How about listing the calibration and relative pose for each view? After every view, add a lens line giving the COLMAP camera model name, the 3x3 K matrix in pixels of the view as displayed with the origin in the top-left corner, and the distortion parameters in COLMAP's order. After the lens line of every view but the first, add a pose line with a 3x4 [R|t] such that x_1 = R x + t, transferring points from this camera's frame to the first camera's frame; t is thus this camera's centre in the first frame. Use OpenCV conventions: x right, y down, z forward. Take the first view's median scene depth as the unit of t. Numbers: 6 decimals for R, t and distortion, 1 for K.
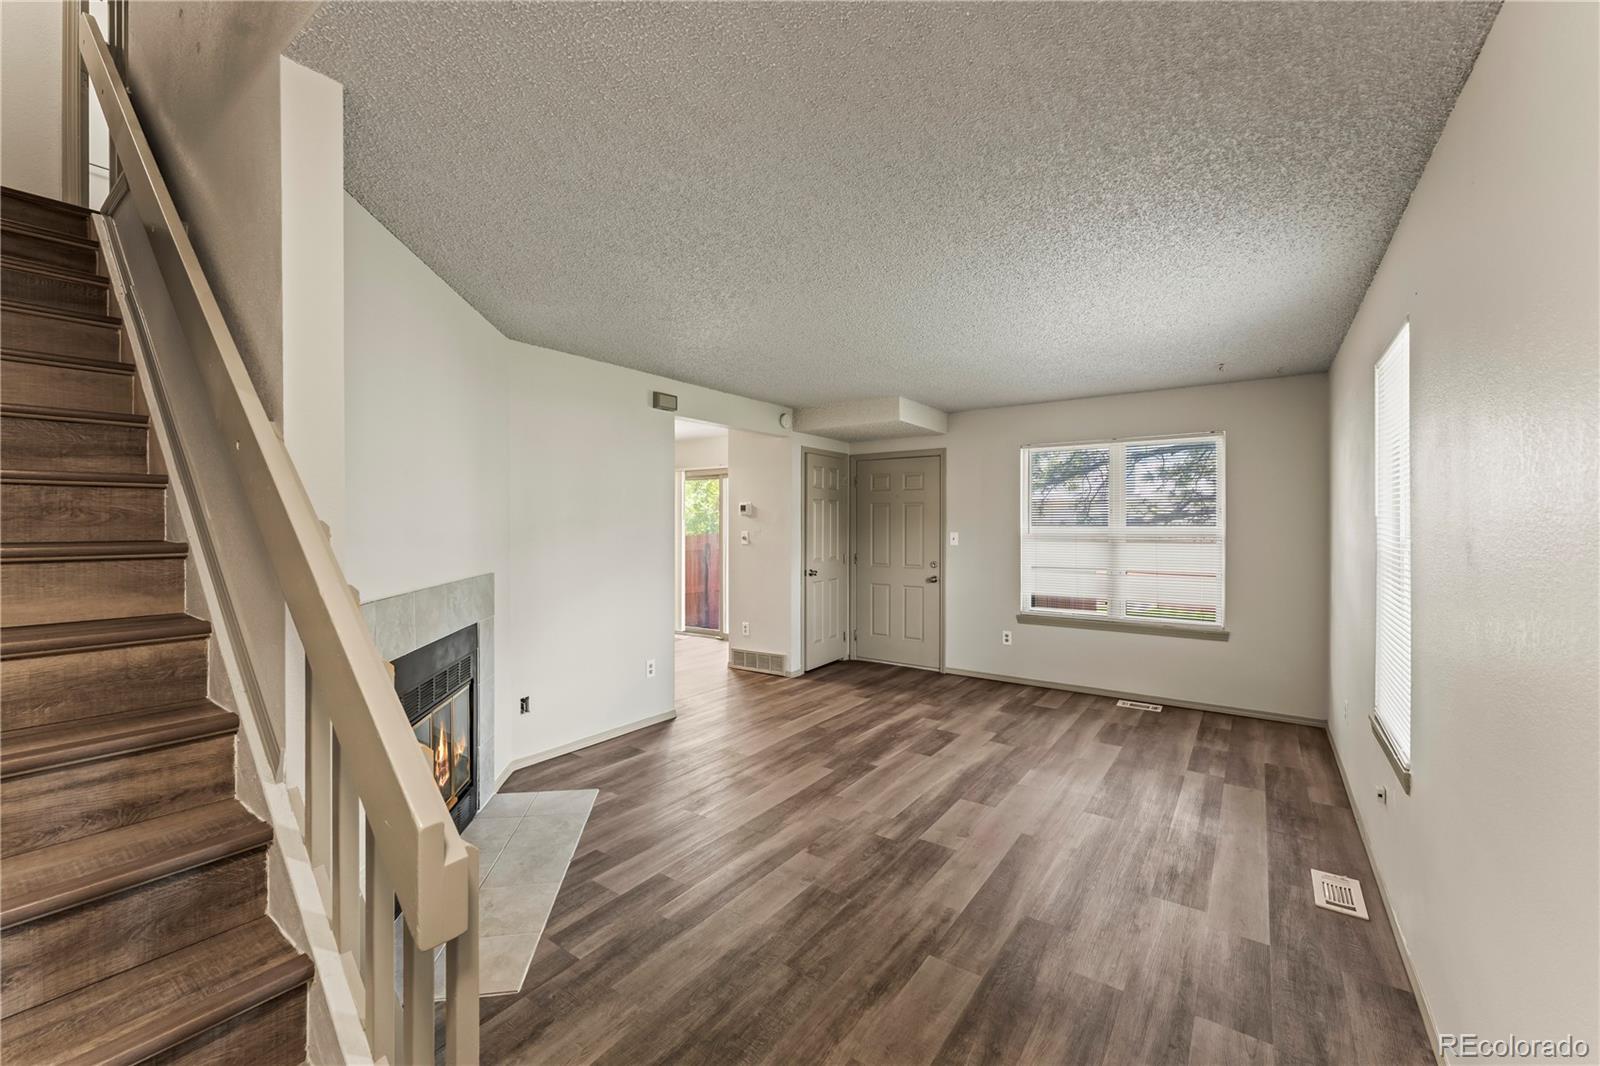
lens RADIAL K [[645.1, 0, 789.5], [0, 645.1, 525.9], [0, 0, 1]] dist [0.005981, -0.000763]
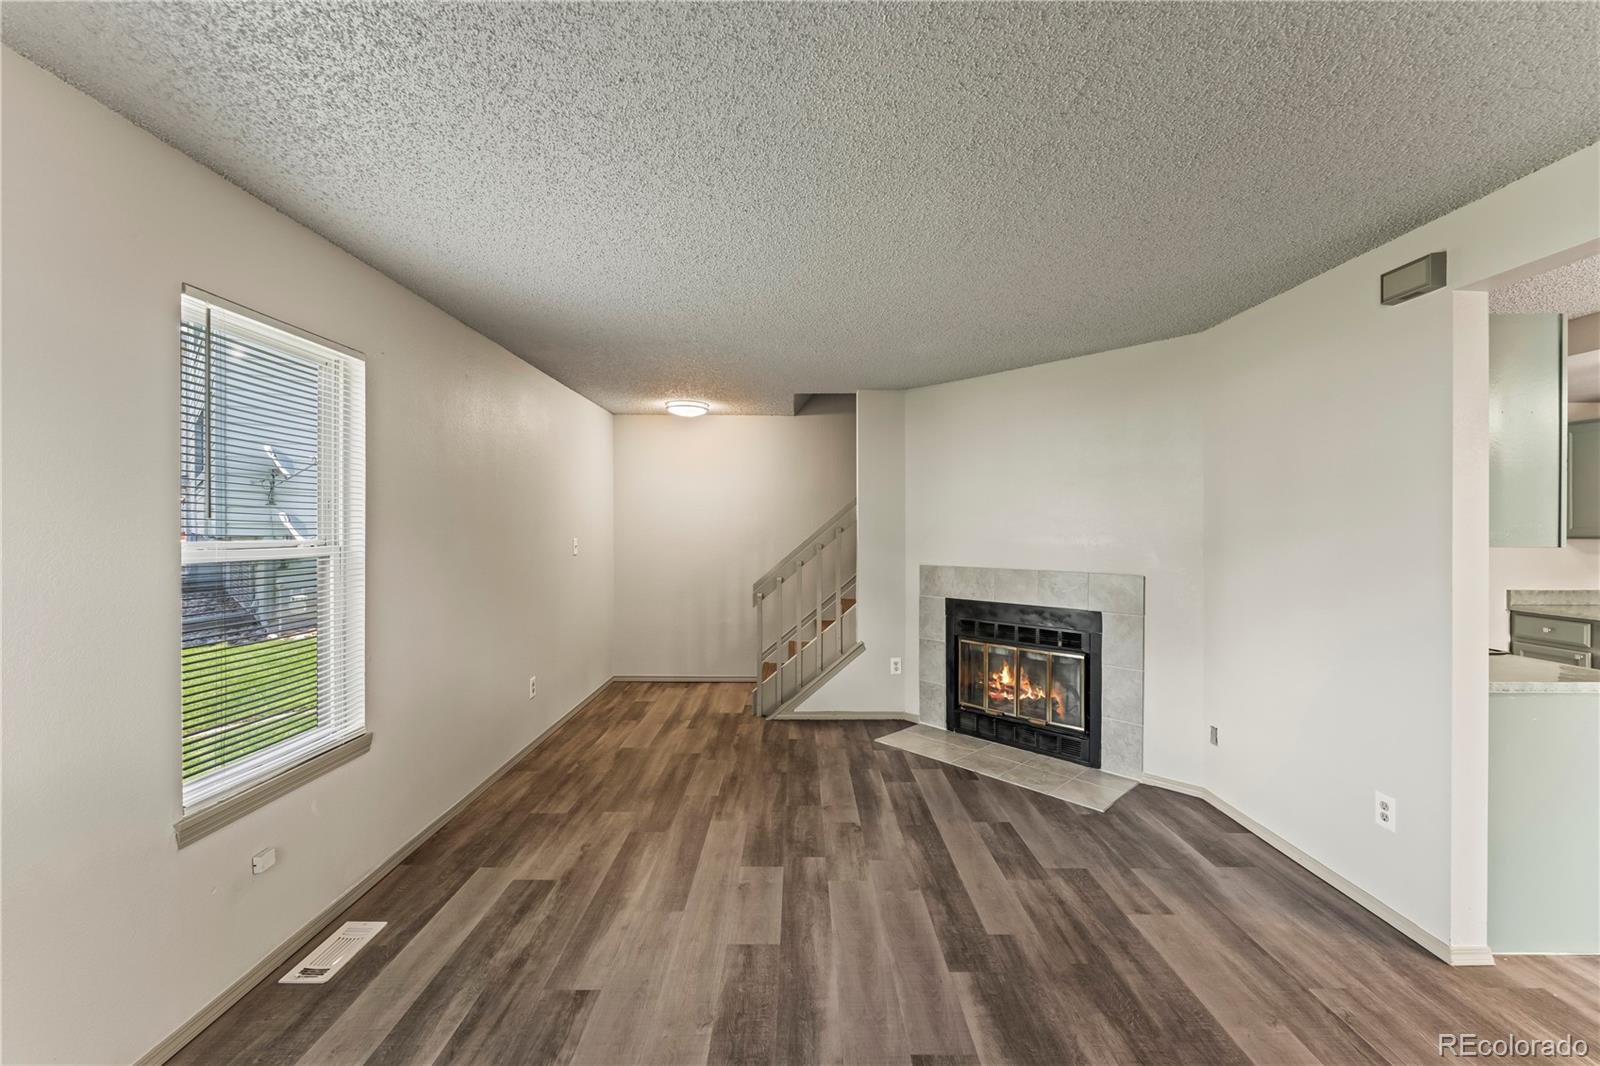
lens RADIAL K [[645.1, 0, 792.8], [0, 645.1, 521.2], [0, 0, 1]] dist [0.005981, -0.000763]
pose [[-0.814505, -0.008484, -0.580094, 0.672266], [-0.006065, 0.999963, -0.006109, -0.008026], [0.580125, -0.001458, -0.814526, 1.620852]]
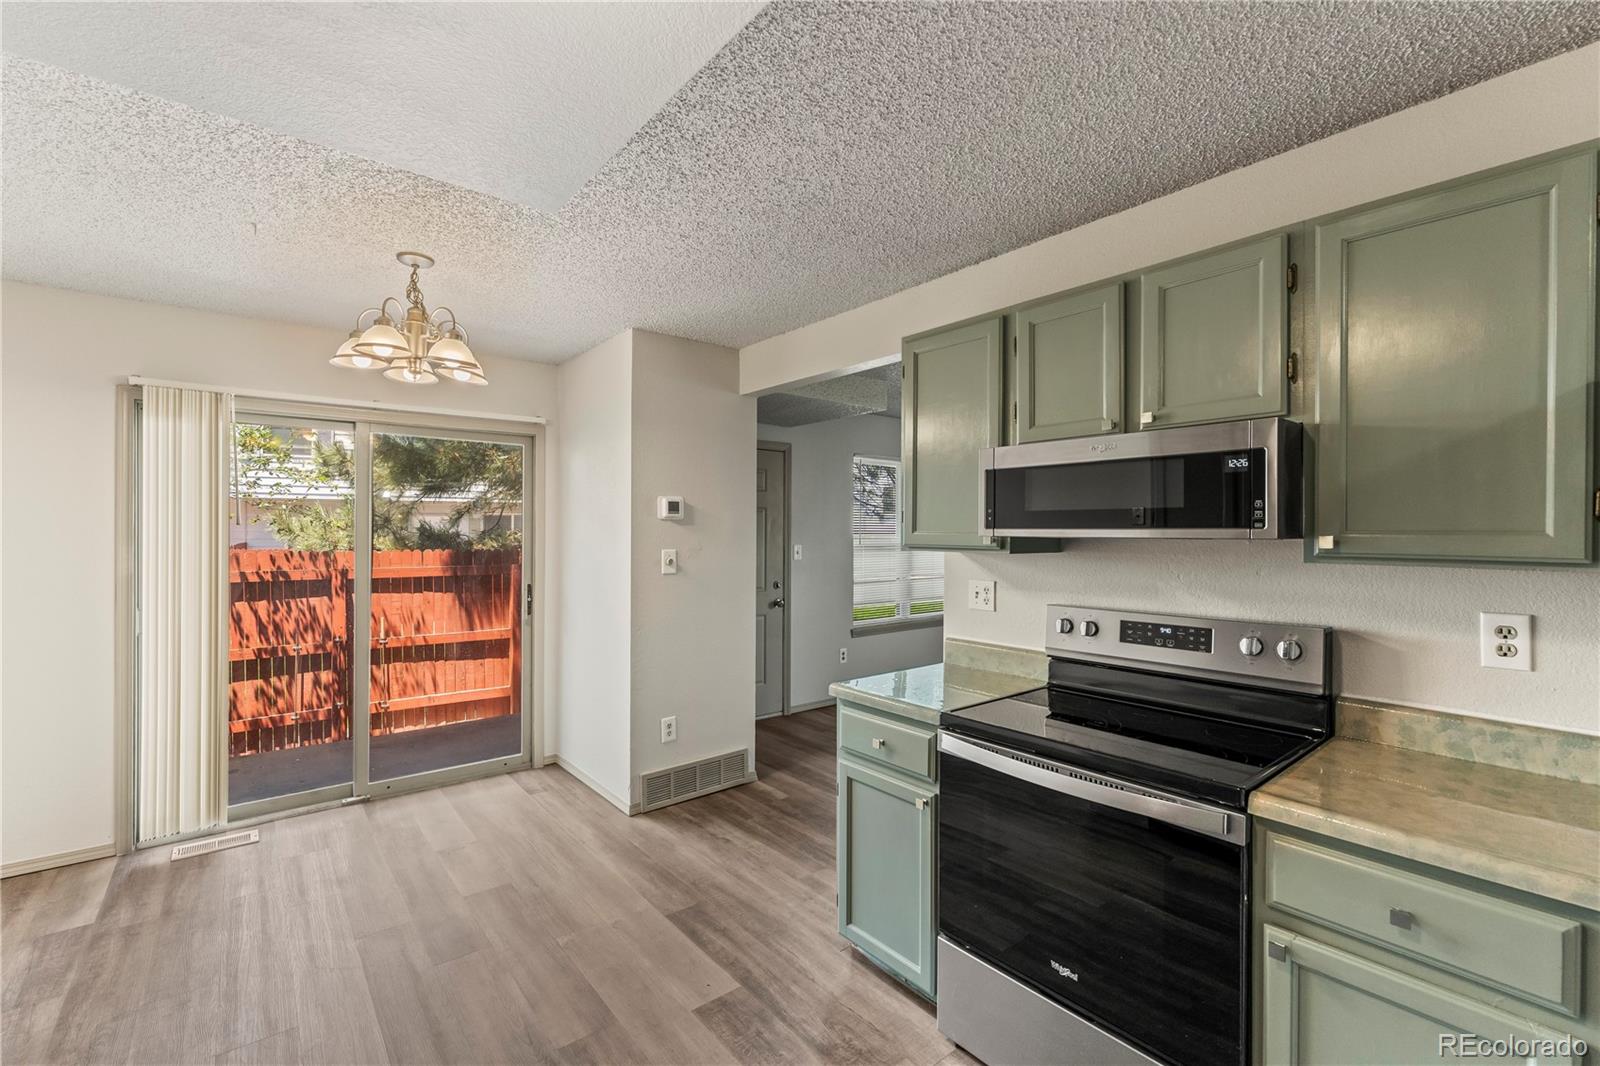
lens RADIAL K [[687.2, 0, 802.2], [0, 687.2, 532.4], [0, 0, 1]] dist [0.000524, 0.000404]
pose [[0.253046, 0.001055, 0.967454, -1.164611], [0.003703, 0.999991, -0.002059, -0.008952], [-0.967447, 0.004103, 0.253040, 1.444210]]
